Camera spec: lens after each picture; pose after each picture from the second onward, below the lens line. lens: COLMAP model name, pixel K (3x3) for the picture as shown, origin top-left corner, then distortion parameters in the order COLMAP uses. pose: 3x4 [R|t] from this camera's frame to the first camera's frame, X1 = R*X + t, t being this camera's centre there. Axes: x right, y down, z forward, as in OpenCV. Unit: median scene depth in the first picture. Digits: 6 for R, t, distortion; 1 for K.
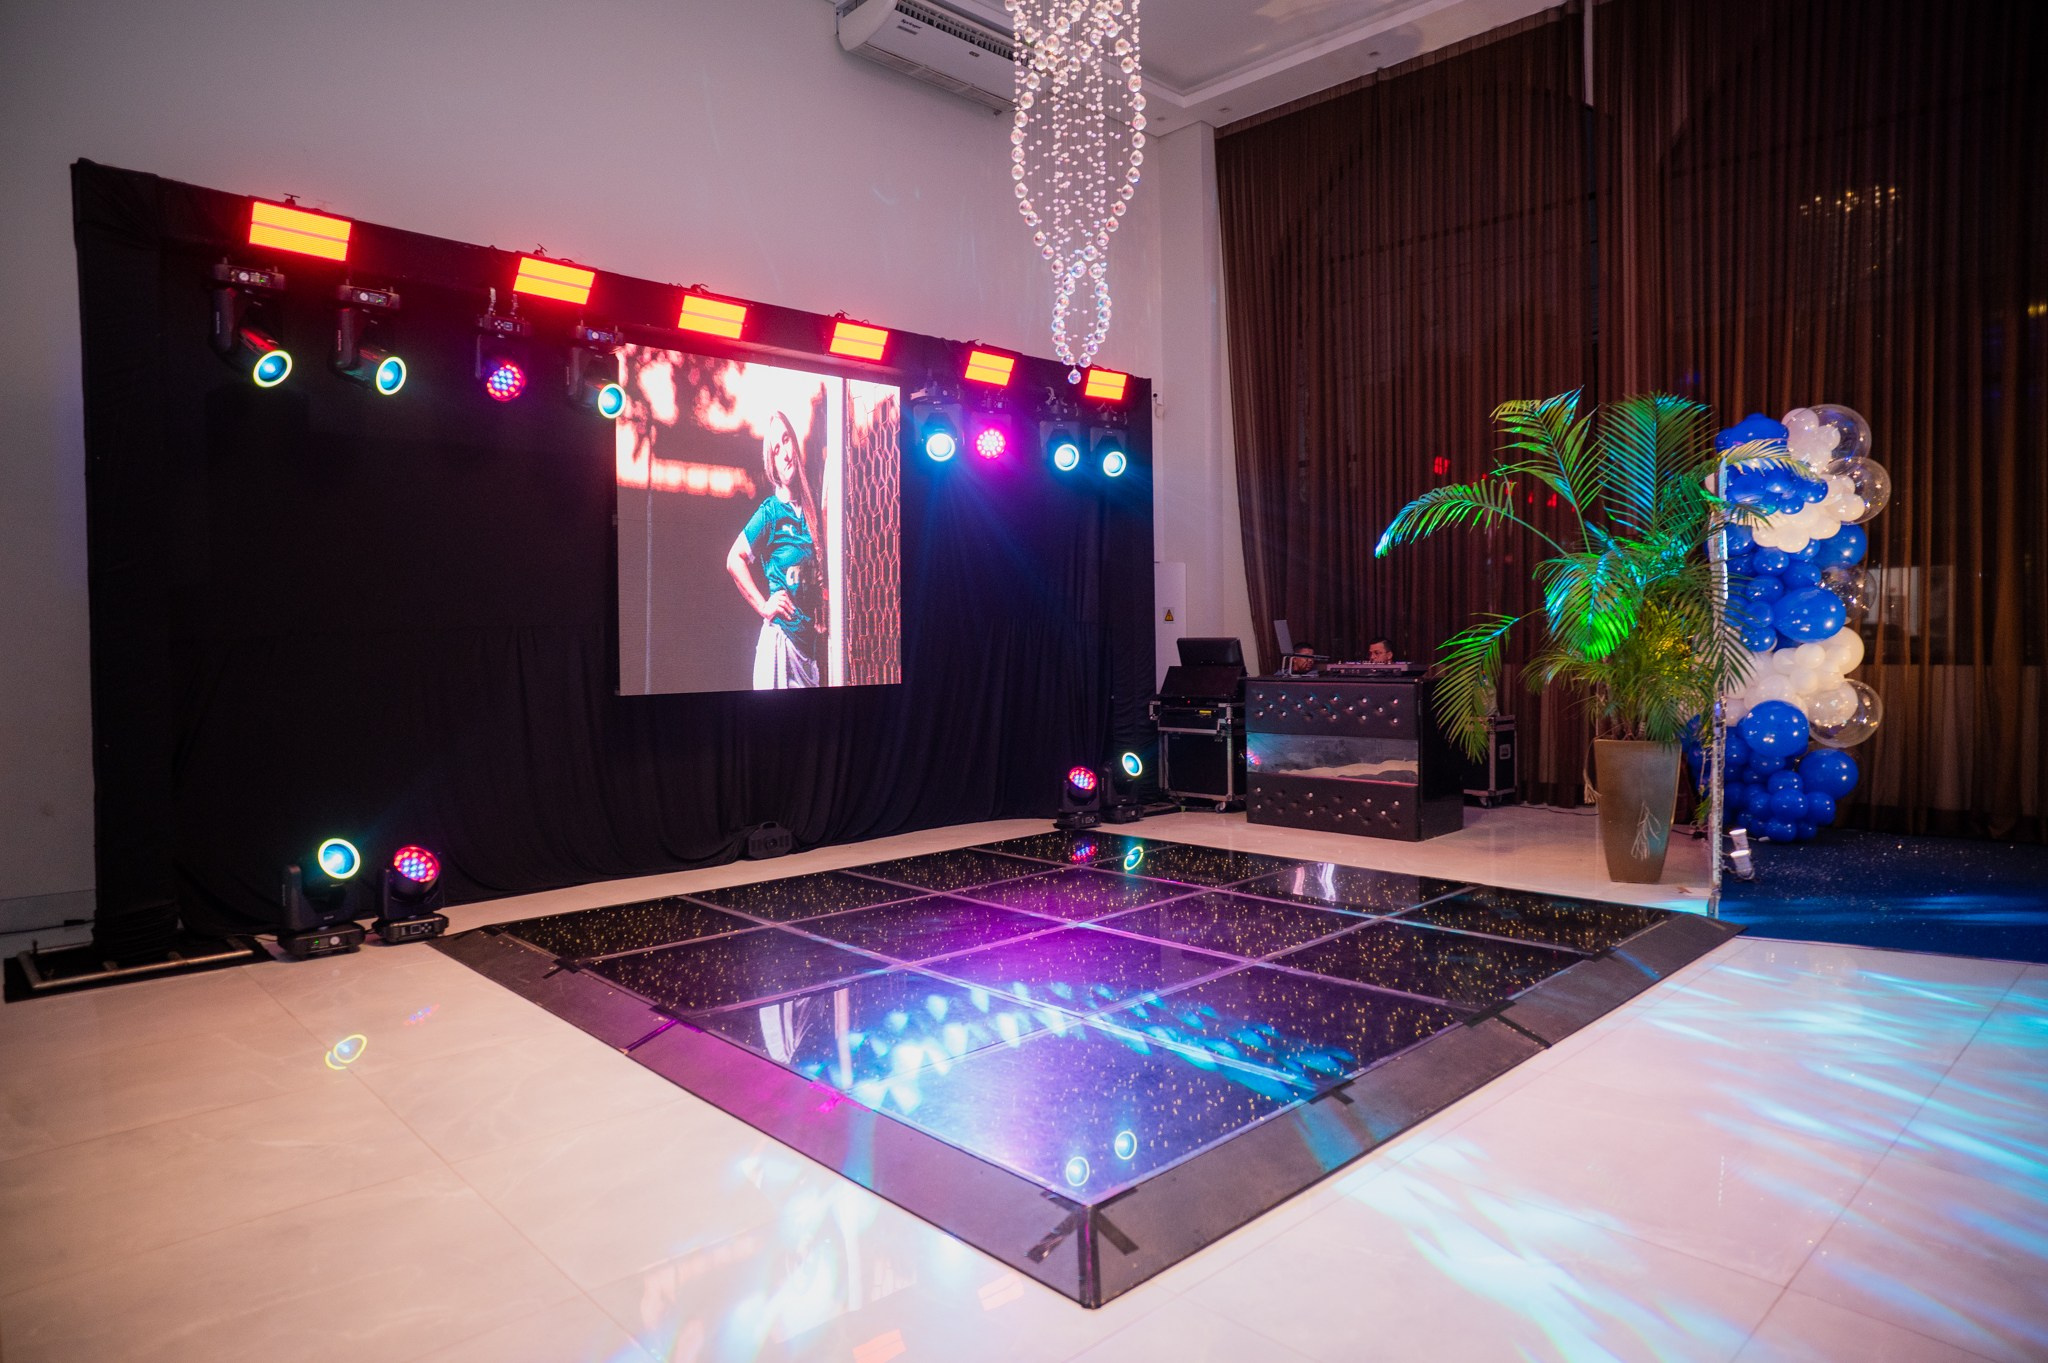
lens RADIAL K [[1202.9, 0, 1024.0], [0, 1202.9, 681.5], [0, 0, 1]] dist [-0.069313, 0.053639]
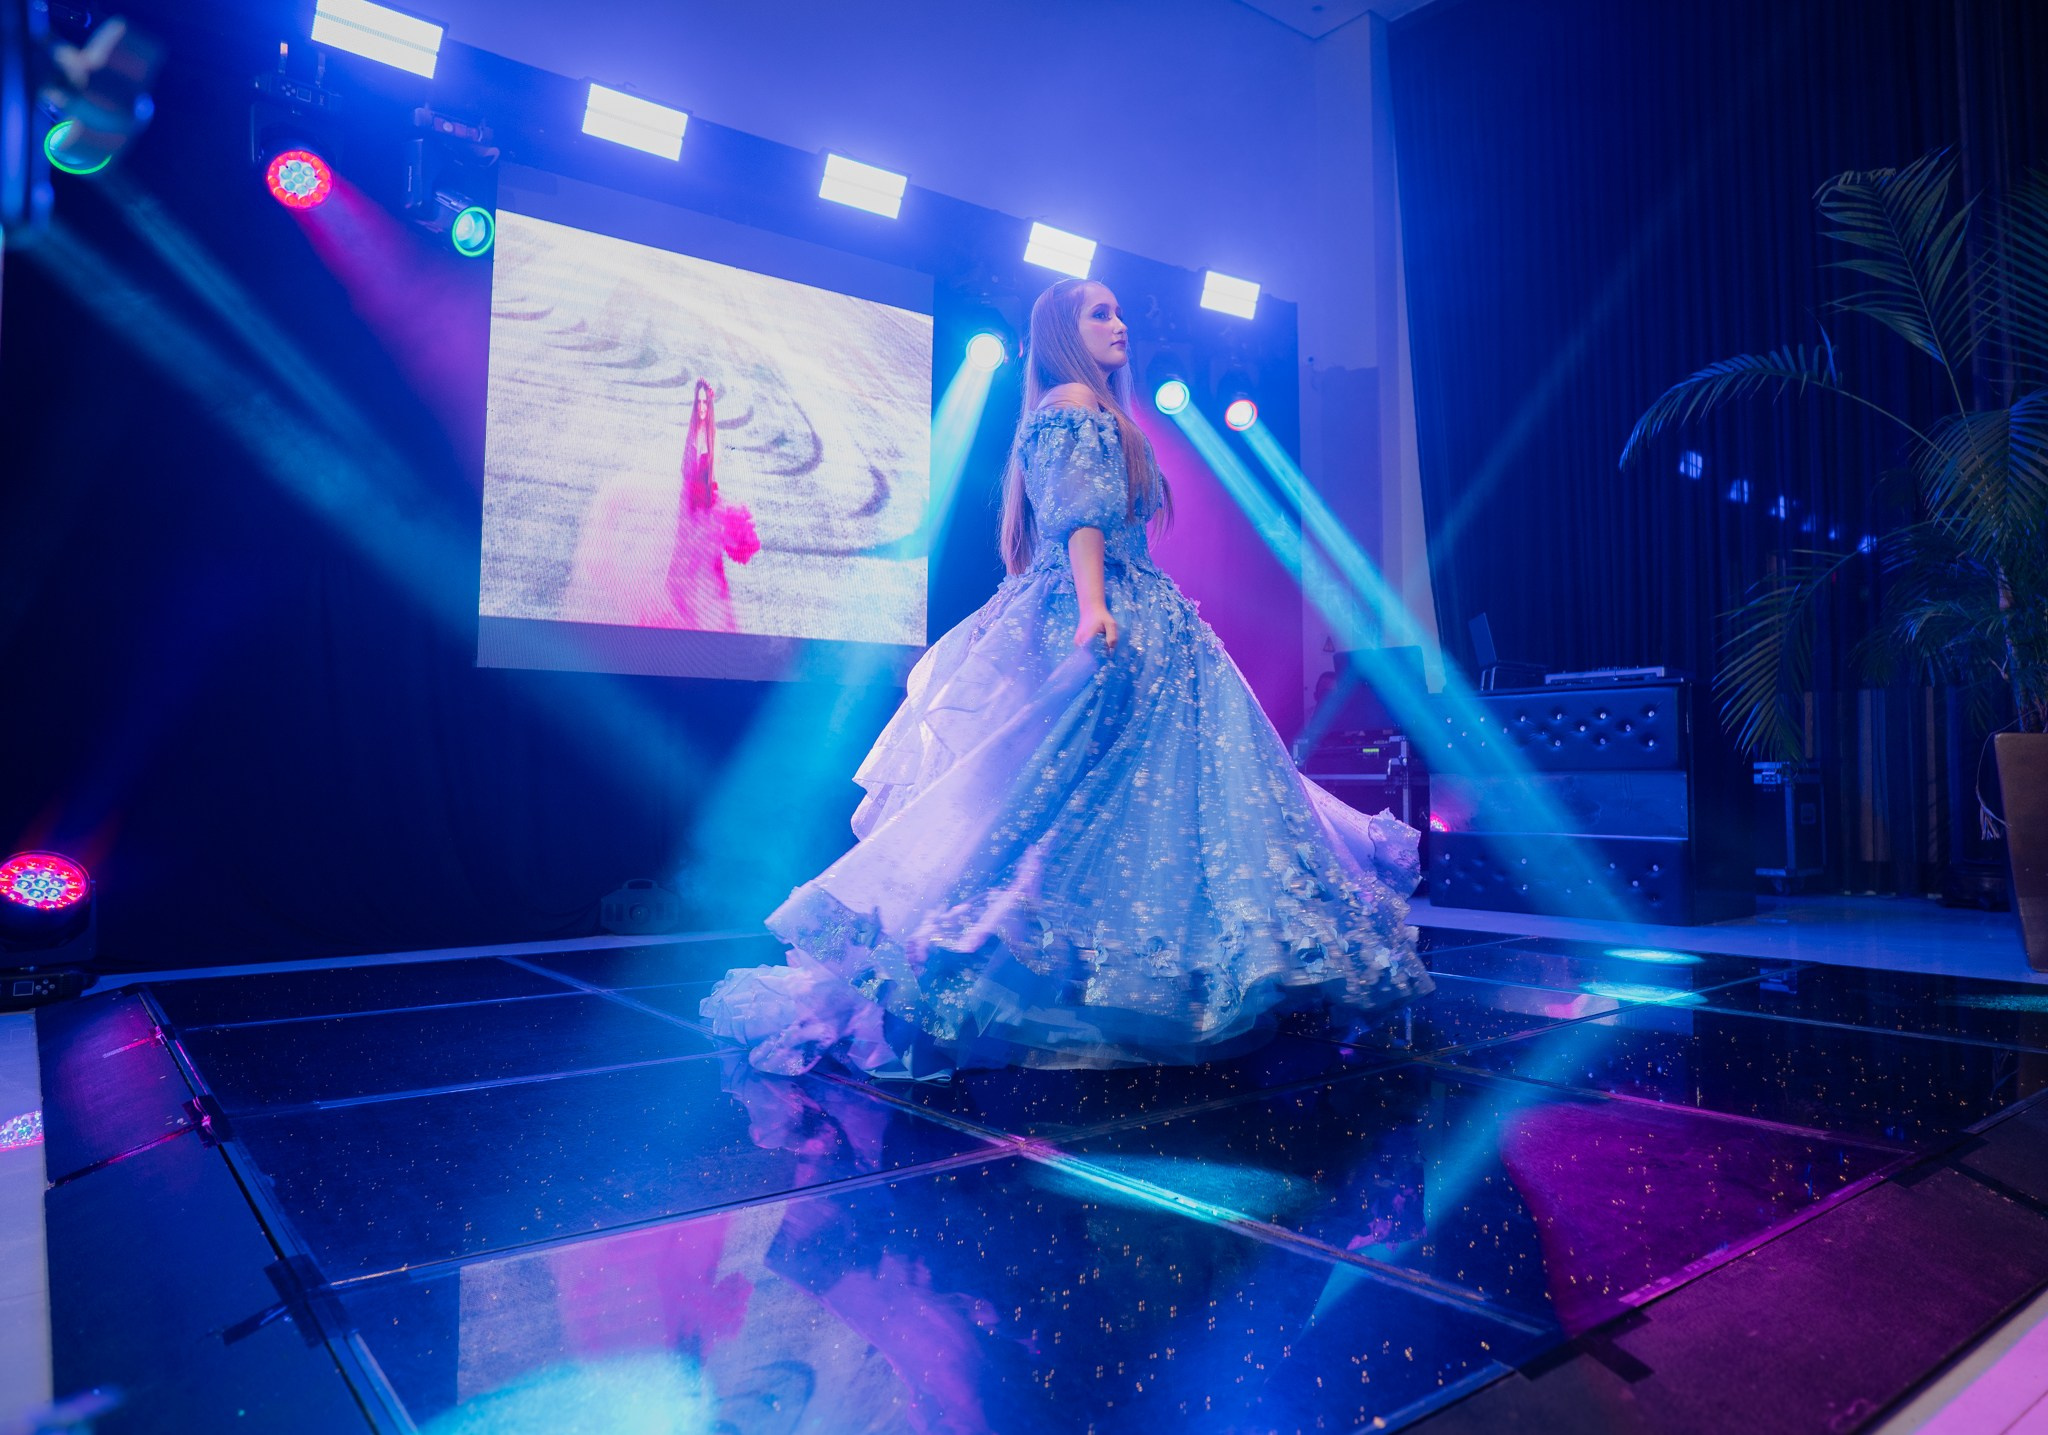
lens RADIAL K [[1309.0, 0, 1127.1], [0, 1309.0, 709.7], [0, 0, 1]] dist [-0.024511, -0.000250]
pose [[0.998136, 0.006840, -0.060644, 0.075626], [-0.012326, 0.995814, -0.090563, 0.102177], [0.059771, 0.091141, 0.994043, 0.310784]]
